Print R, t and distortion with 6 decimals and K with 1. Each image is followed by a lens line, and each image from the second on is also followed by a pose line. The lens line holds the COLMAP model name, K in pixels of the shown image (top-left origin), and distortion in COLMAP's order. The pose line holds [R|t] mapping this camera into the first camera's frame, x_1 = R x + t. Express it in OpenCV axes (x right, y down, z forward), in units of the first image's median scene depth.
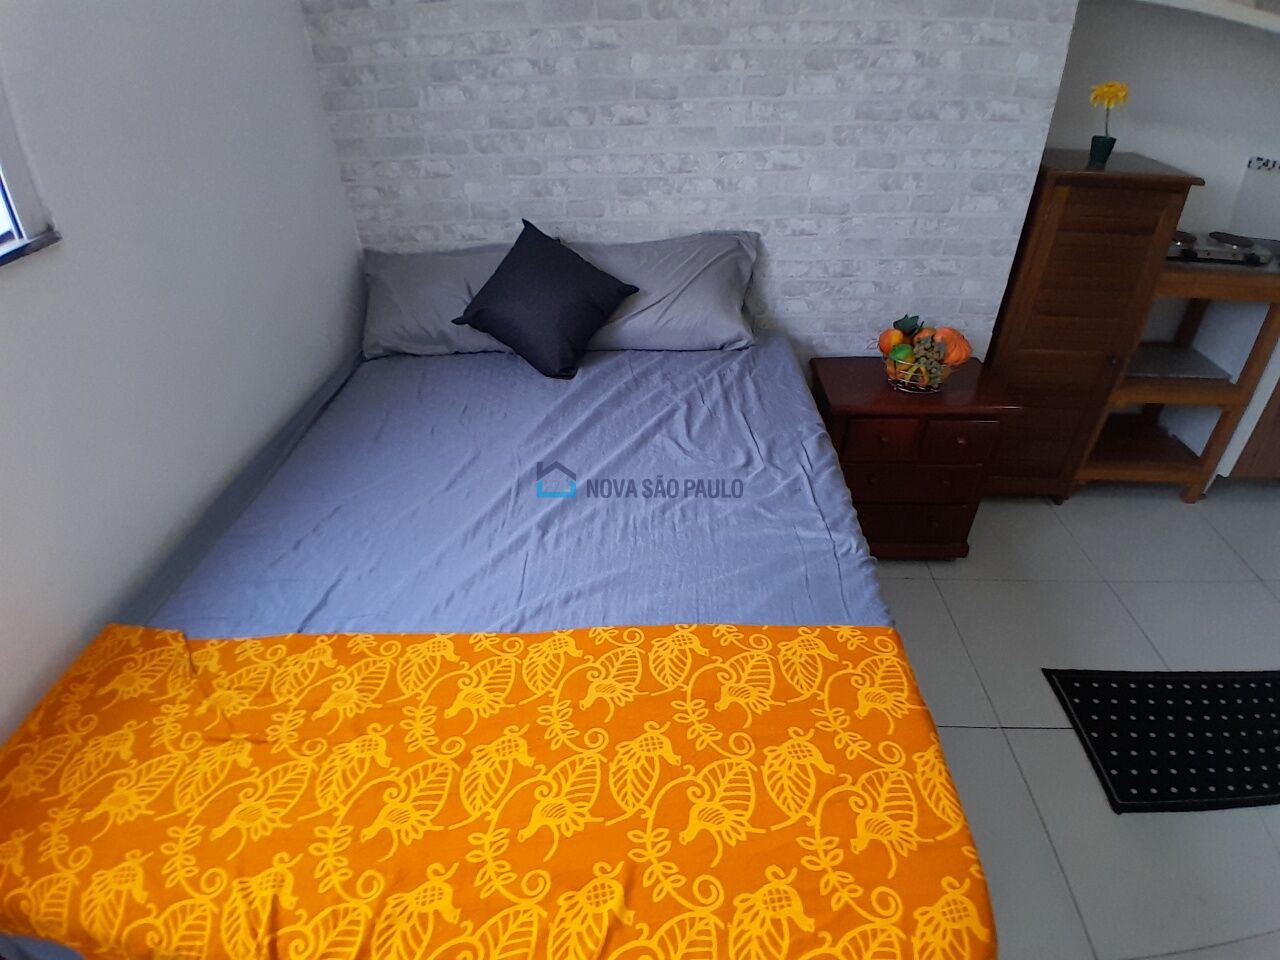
lens RADIAL K [[660.1, 0, 623.0], [0, 660.1, 492.7], [0, 0, 1]] dist [0.004409, -0.047777]
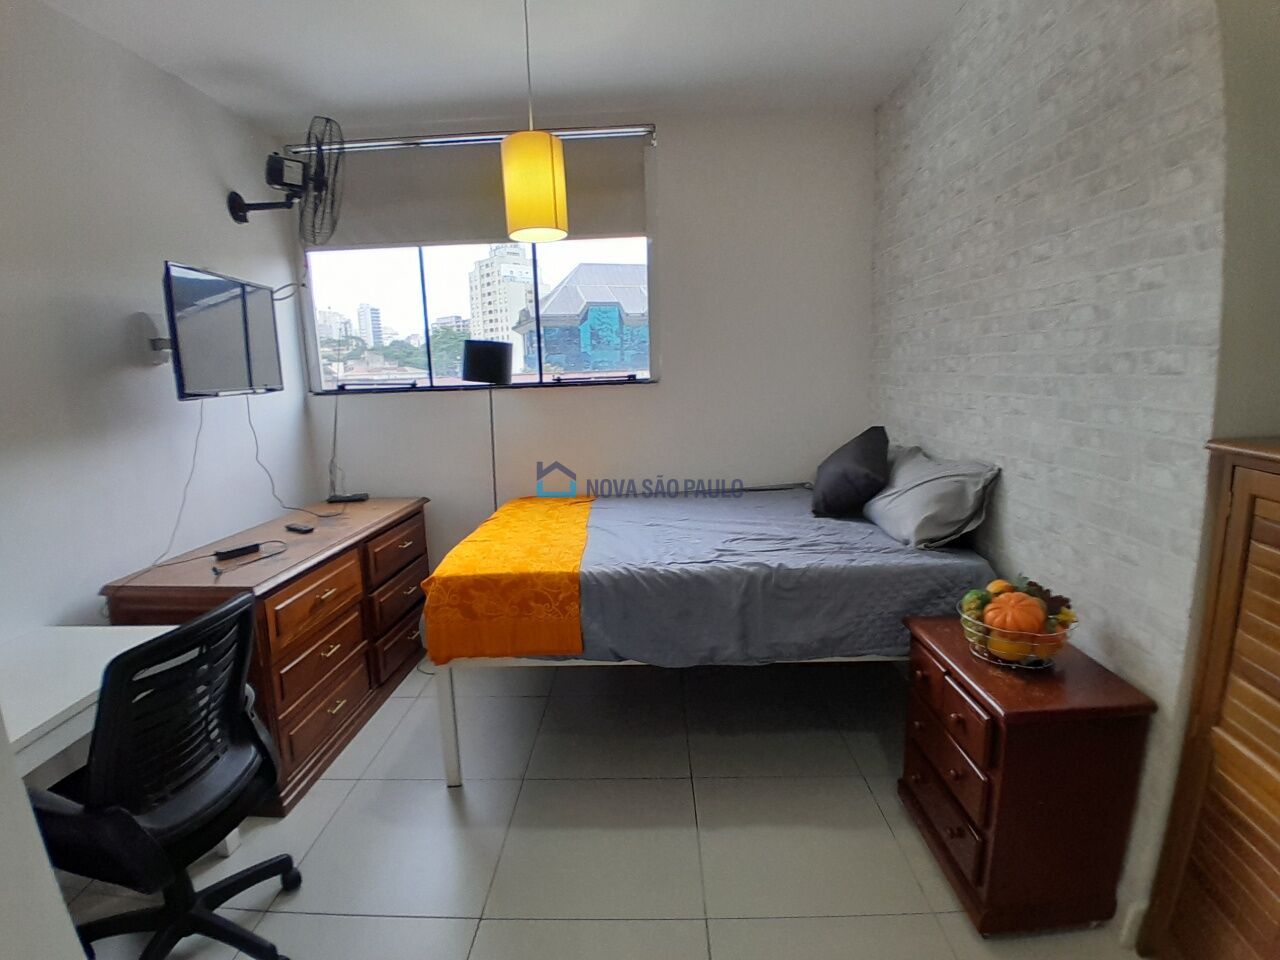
lens RADIAL K [[660.1, 0, 623.0], [0, 660.1, 492.7], [0, 0, 1]] dist [0.004409, -0.047777]
pose [[0.013718, 0.203376, -0.979005, 1.273768], [-0.559905, 0.812765, 0.160997, -0.205638], [0.828443, 0.545941, 0.125021, 0.415727]]
